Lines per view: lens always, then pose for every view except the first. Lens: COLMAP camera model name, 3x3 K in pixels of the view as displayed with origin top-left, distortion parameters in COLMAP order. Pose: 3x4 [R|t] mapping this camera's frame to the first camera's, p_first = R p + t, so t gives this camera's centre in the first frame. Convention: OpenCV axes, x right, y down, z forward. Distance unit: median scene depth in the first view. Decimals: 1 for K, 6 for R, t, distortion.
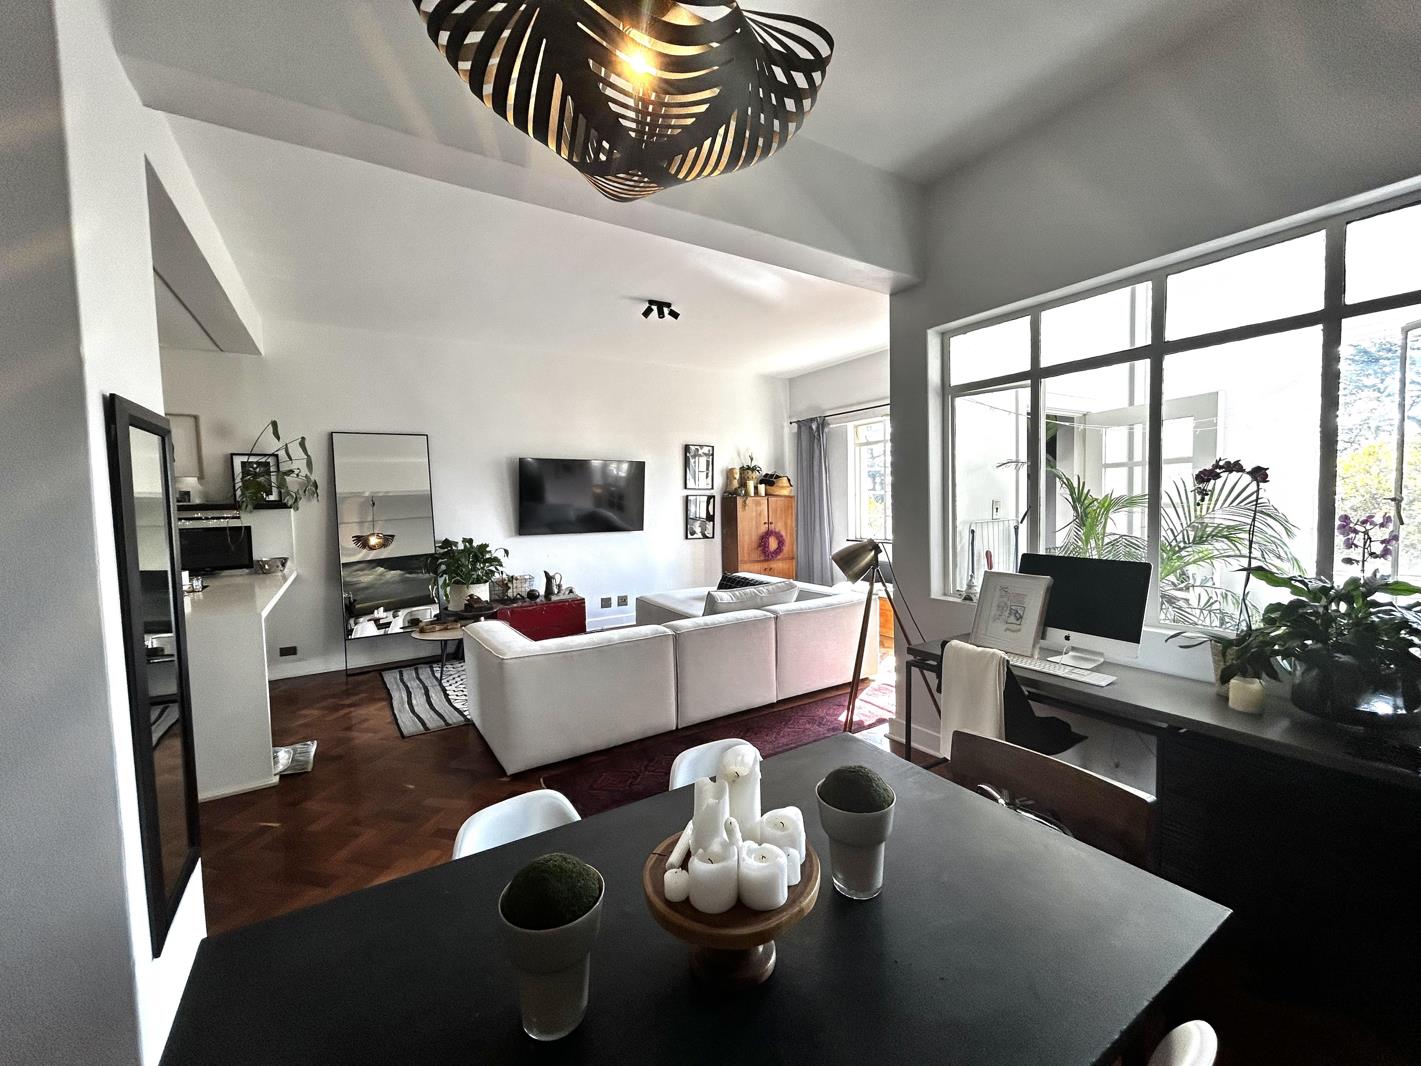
lens RADIAL K [[571.4, 0, 705.4], [0, 571.4, 530.2], [0, 0, 1]] dist [-0.002634, -0.000457]
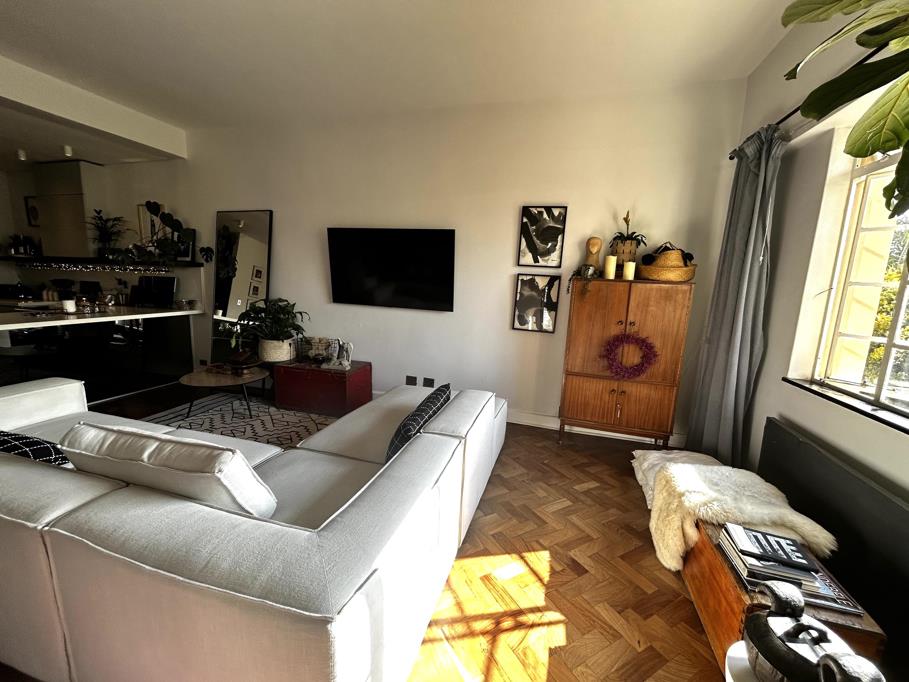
lens RADIAL K [[365.5, 0, 449.9], [0, 365.5, 341.6], [0, 0, 1]] dist [-0.002634, -0.000457]
pose [[0.665568, 0.172906, -0.726032, 0.371988], [-0.094683, 0.984495, 0.147662, -0.044862], [0.740307, -0.029536, 0.671620, 0.766551]]
